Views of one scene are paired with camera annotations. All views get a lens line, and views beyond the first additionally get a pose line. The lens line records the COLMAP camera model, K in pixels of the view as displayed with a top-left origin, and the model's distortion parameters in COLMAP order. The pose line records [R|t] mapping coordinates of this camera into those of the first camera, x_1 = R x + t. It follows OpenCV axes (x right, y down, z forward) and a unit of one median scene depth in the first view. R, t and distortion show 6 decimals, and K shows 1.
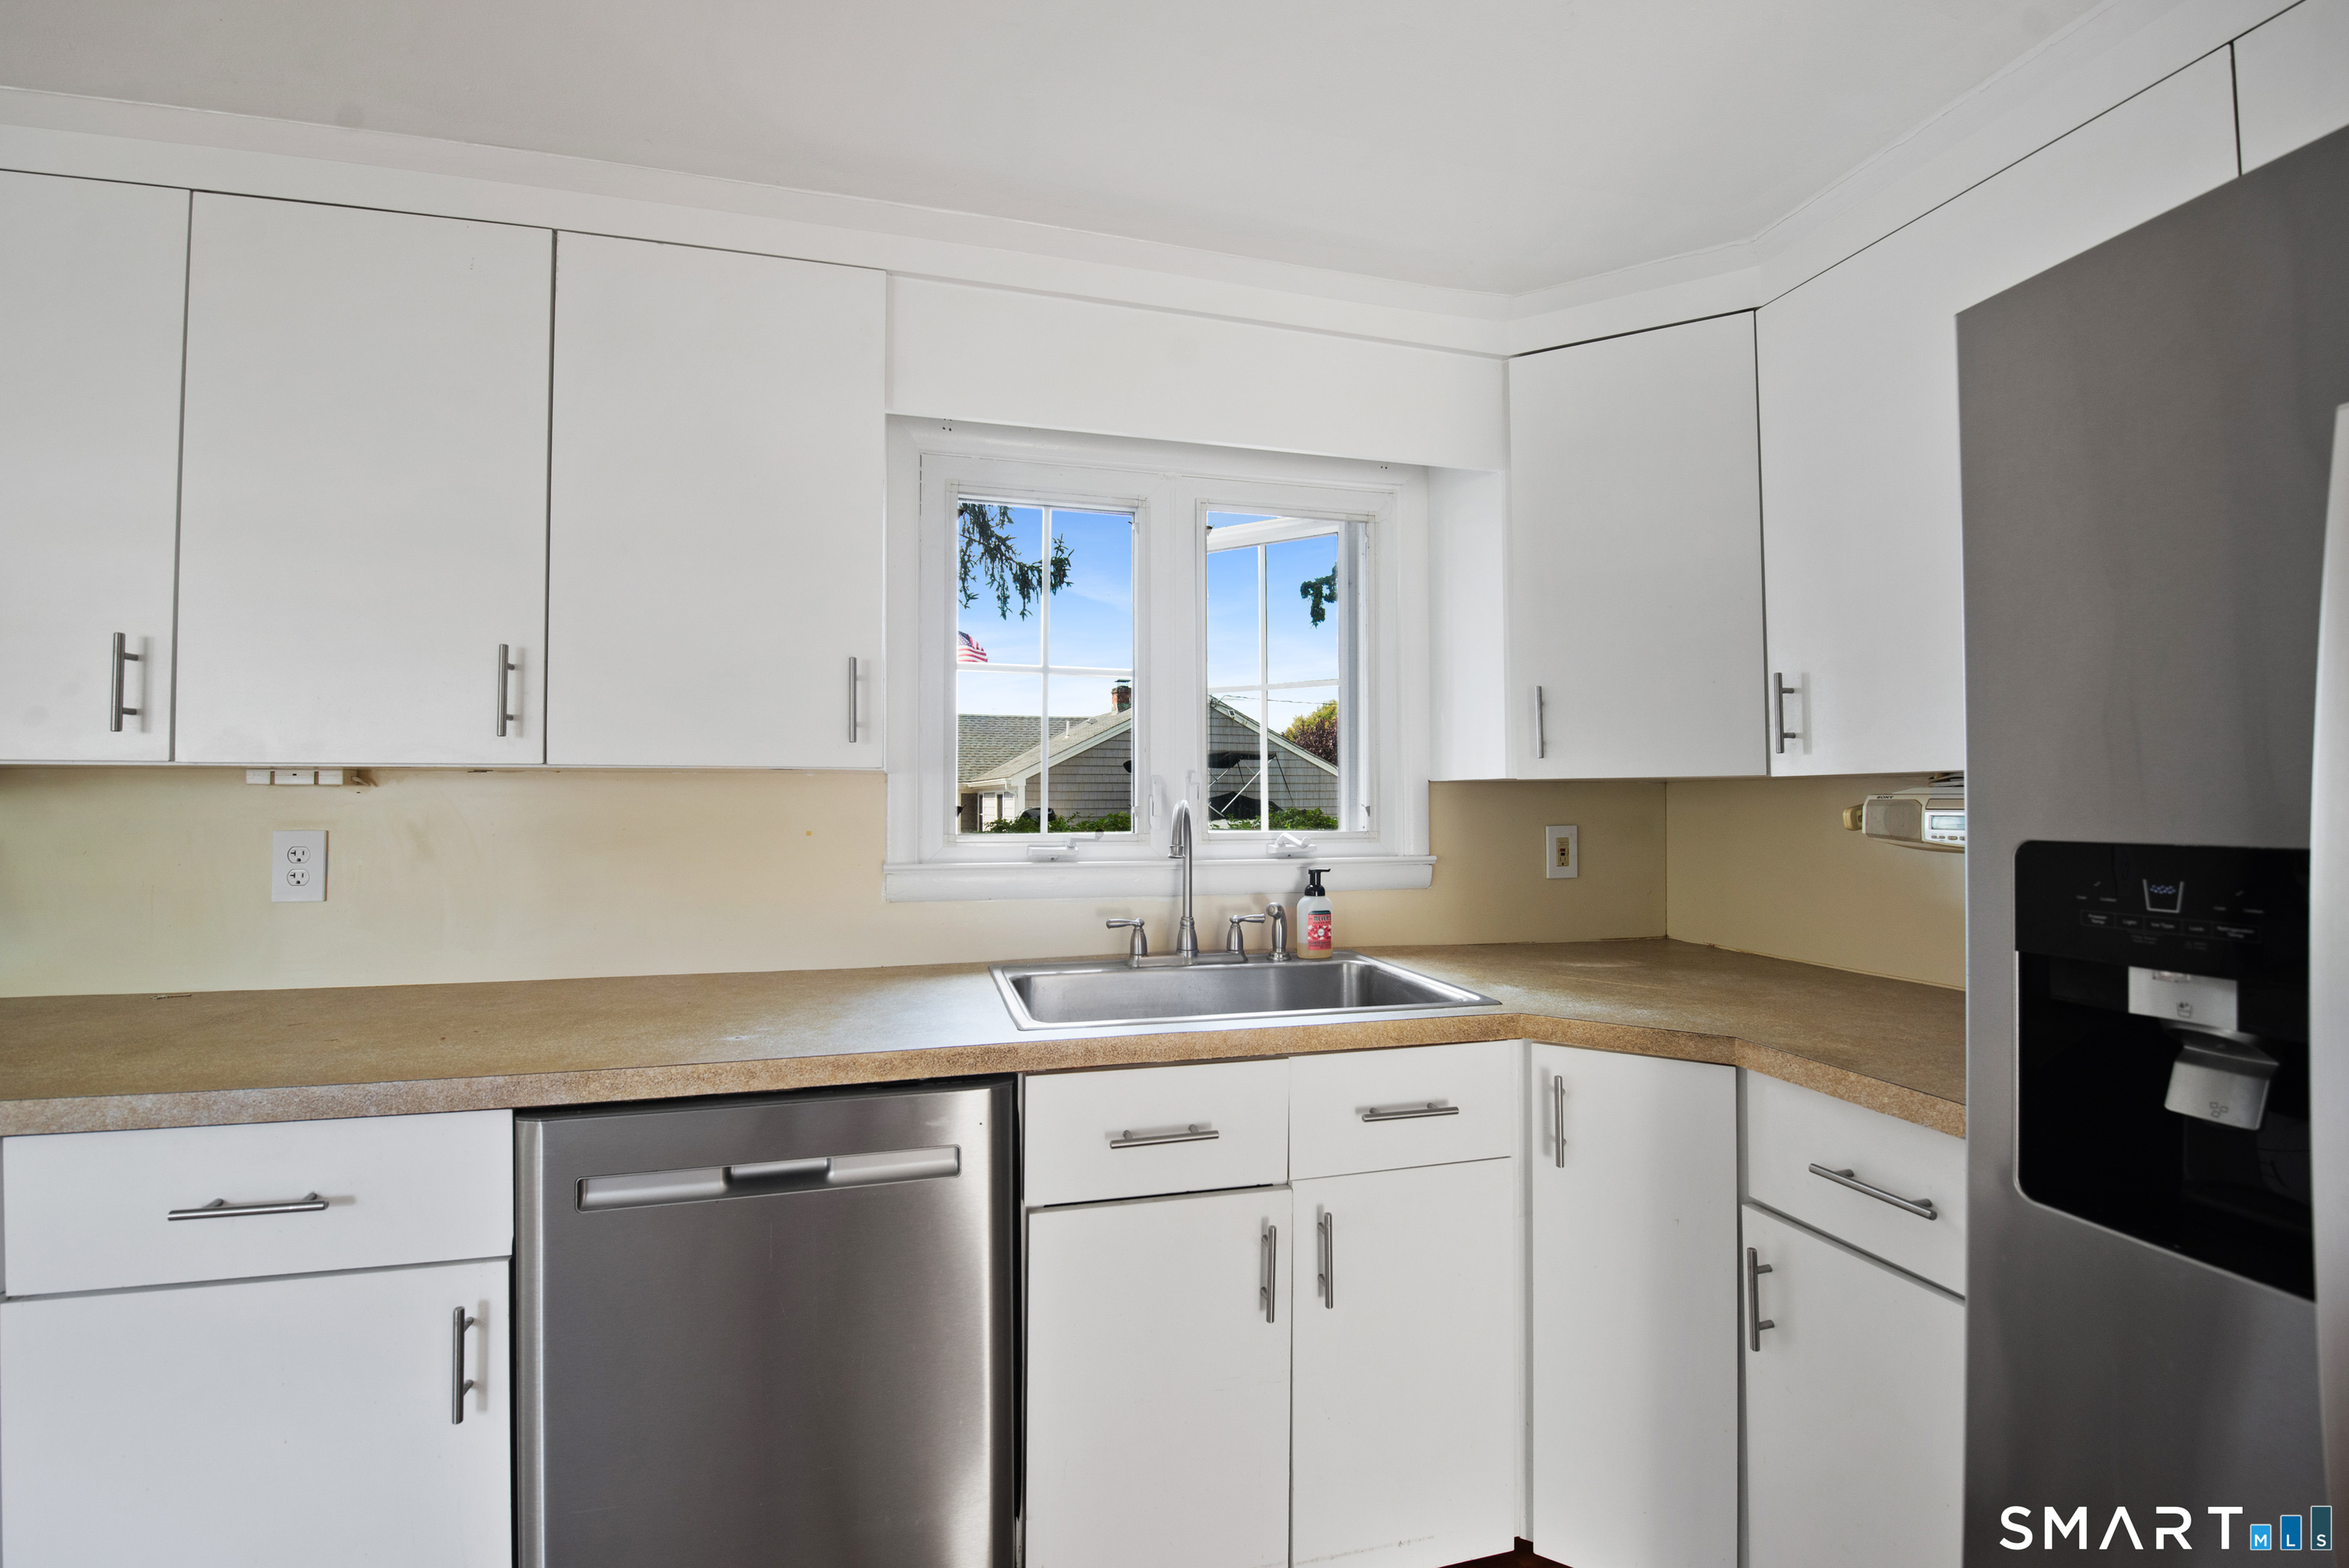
lens RADIAL K [[973.4, 0, 1145.3], [0, 973.4, 788.4], [0, 0, 1]] dist [-0.002521, -0.000448]
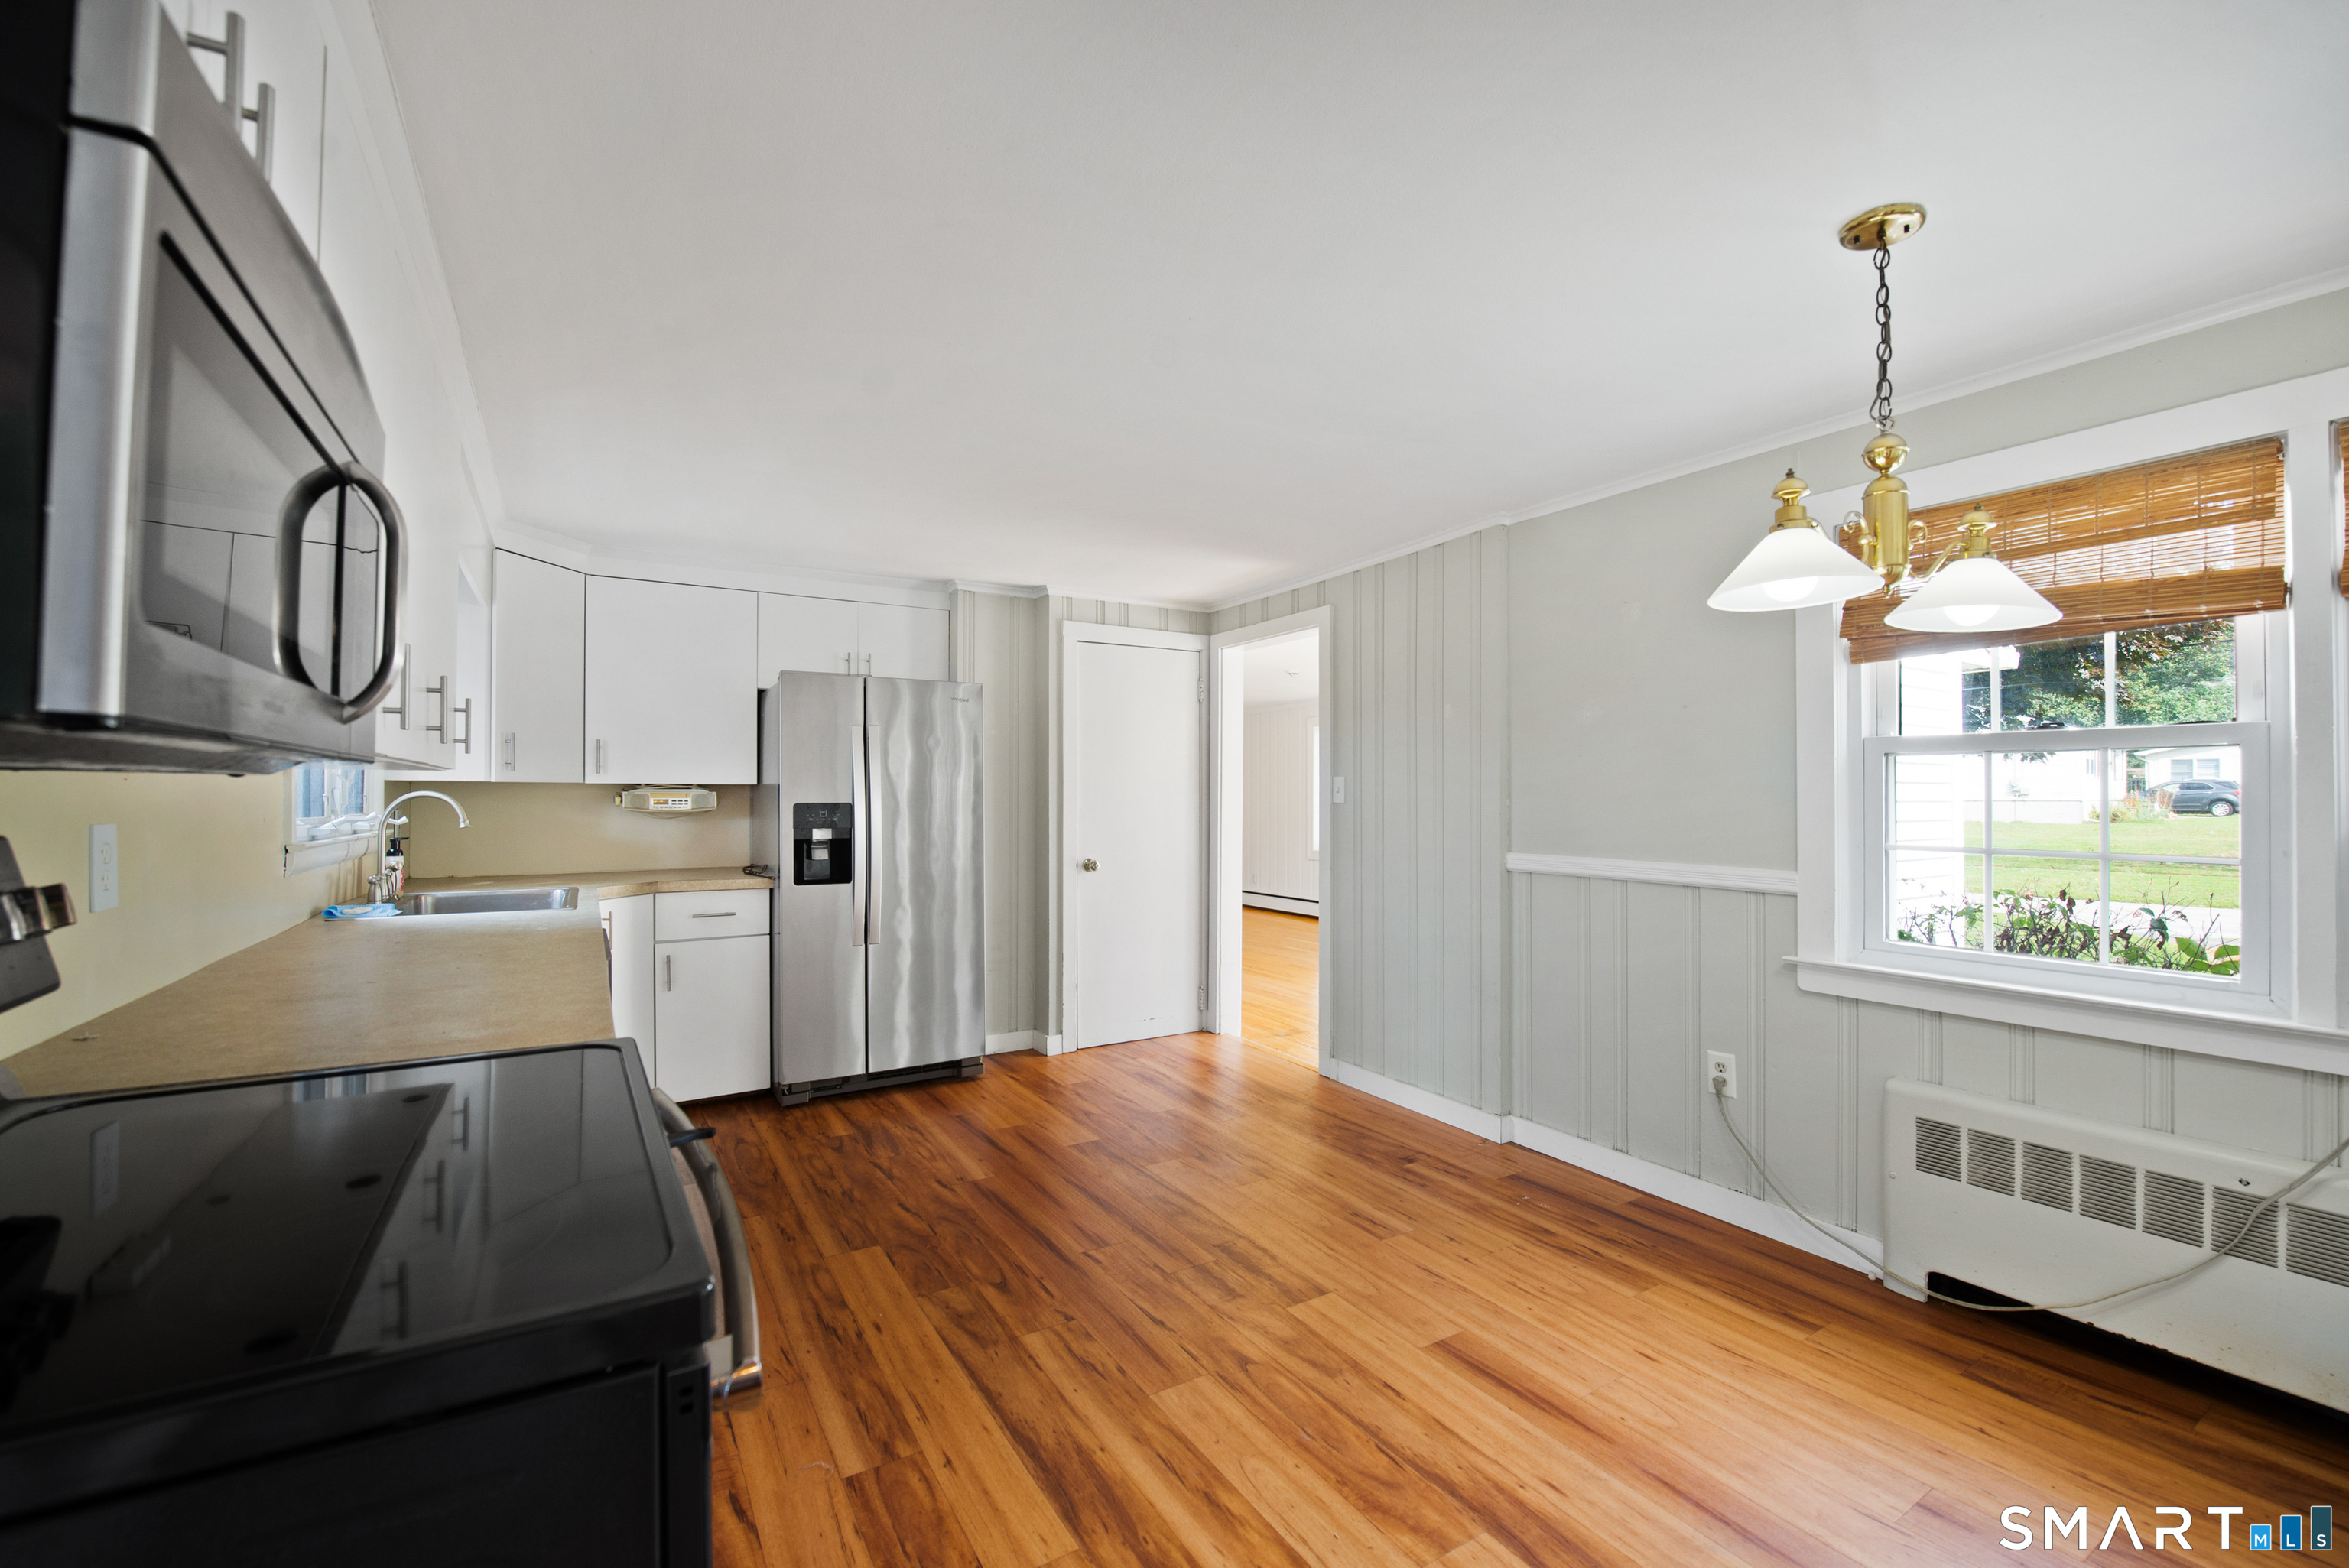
lens RADIAL K [[973.4, 0, 1145.3], [0, 973.4, 788.4], [0, 0, 1]] dist [-0.002521, -0.000448]
pose [[-0.286923, 0.009840, 0.957903, -1.958793], [-0.013607, 0.999805, -0.014346, 0.015205], [-0.957857, -0.017150, -0.286733, 0.405476]]
